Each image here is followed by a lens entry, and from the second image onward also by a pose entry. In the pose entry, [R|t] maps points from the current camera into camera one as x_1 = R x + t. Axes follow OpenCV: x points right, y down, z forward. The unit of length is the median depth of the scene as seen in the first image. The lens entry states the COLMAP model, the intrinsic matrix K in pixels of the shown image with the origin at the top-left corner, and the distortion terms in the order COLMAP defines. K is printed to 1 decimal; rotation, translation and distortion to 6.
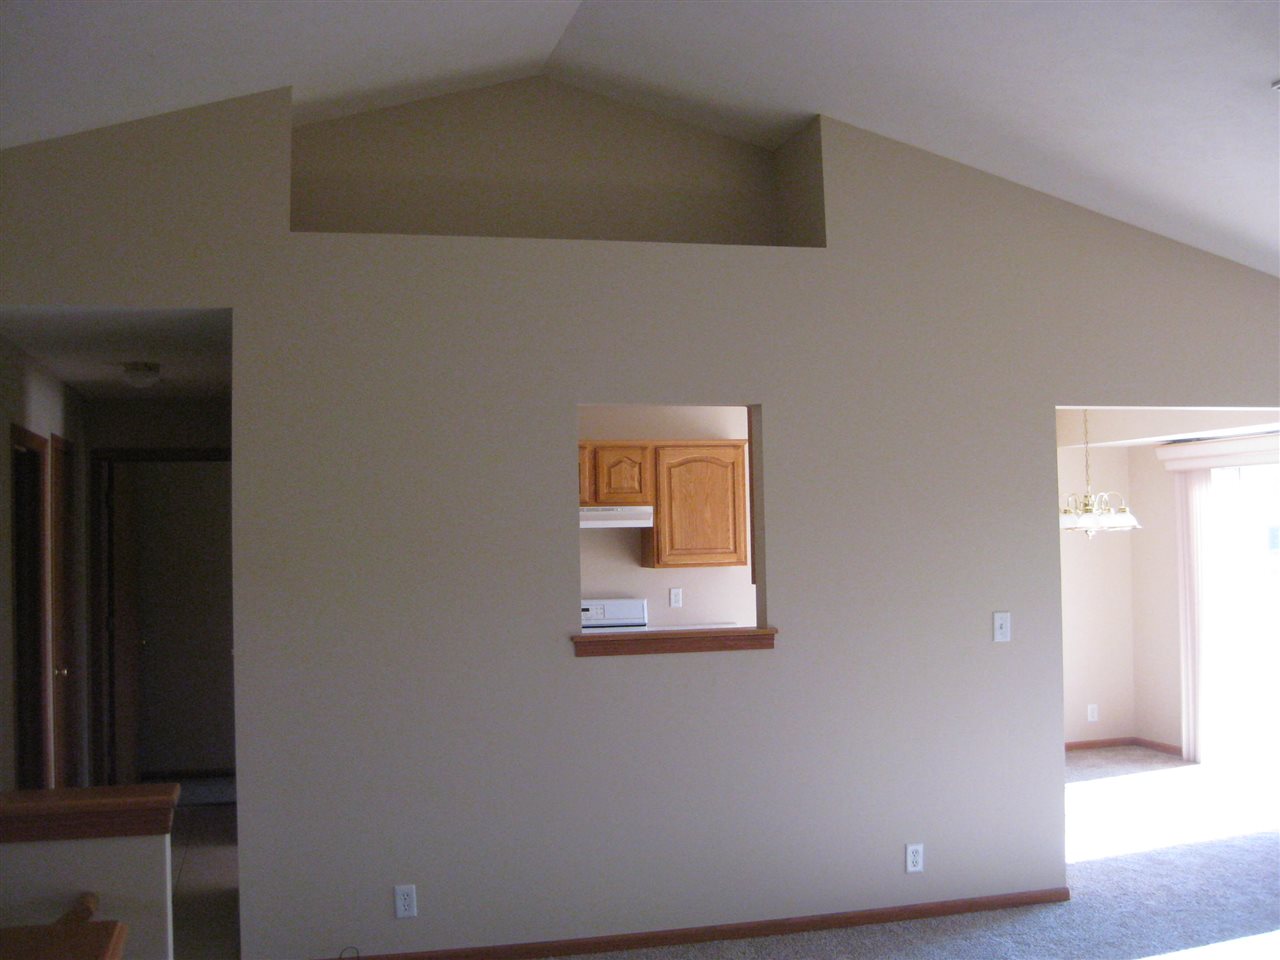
lens RADIAL K [[1406.2, 0, 621.2], [0, 1406.2, 446.4], [0, 0, 1]] dist [-0.182618, 0.171484]
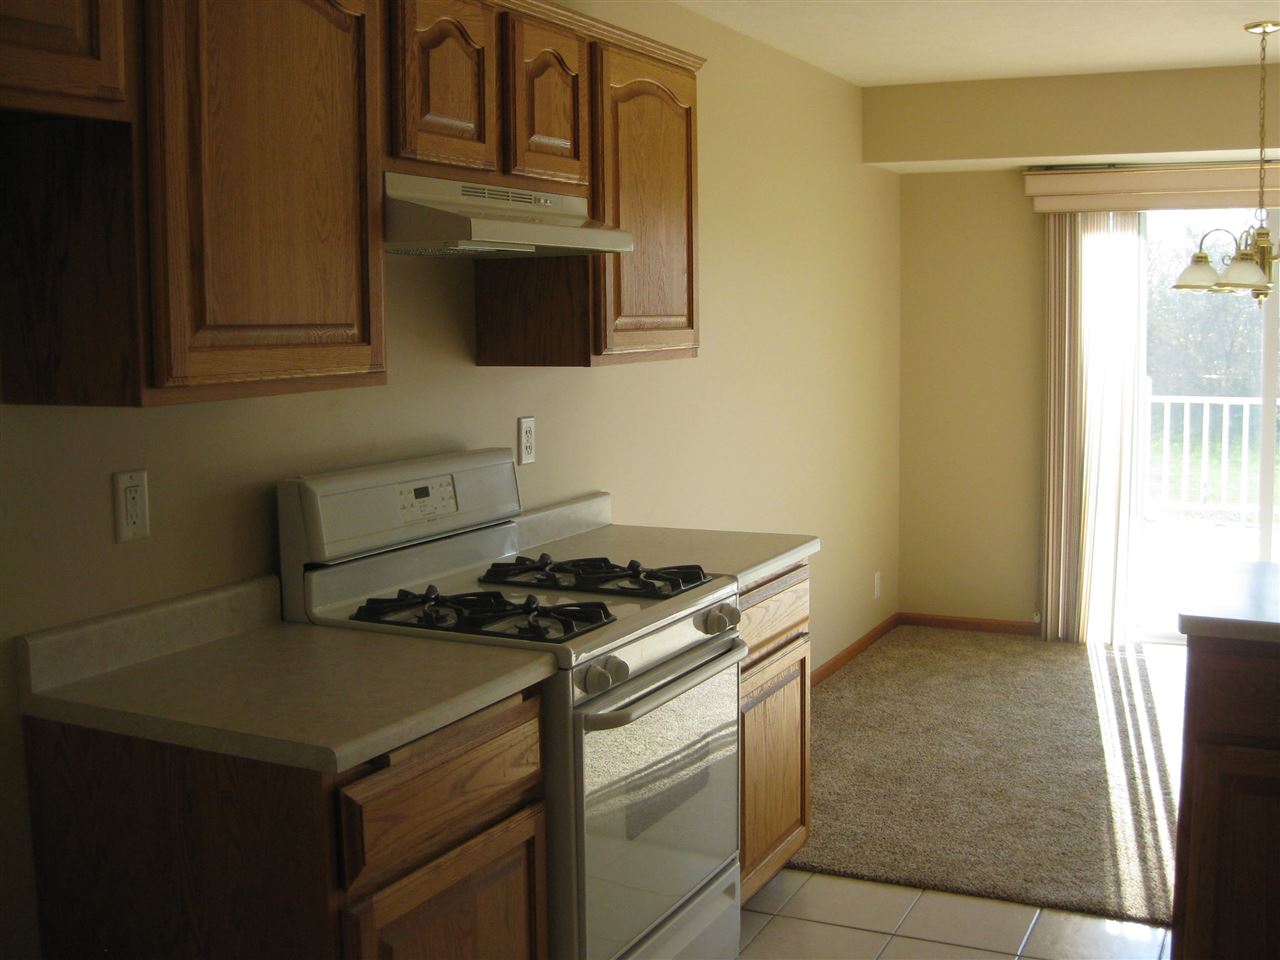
lens RADIAL K [[1406.2, 0, 621.2], [0, 1406.2, 446.4], [0, 0, 1]] dist [-0.182618, 0.171484]
pose [[0.666486, -0.059012, 0.743178, -0.232275], [-0.050611, 0.990981, 0.124078, 0.057257], [-0.743798, -0.120309, 0.657488, 0.699817]]
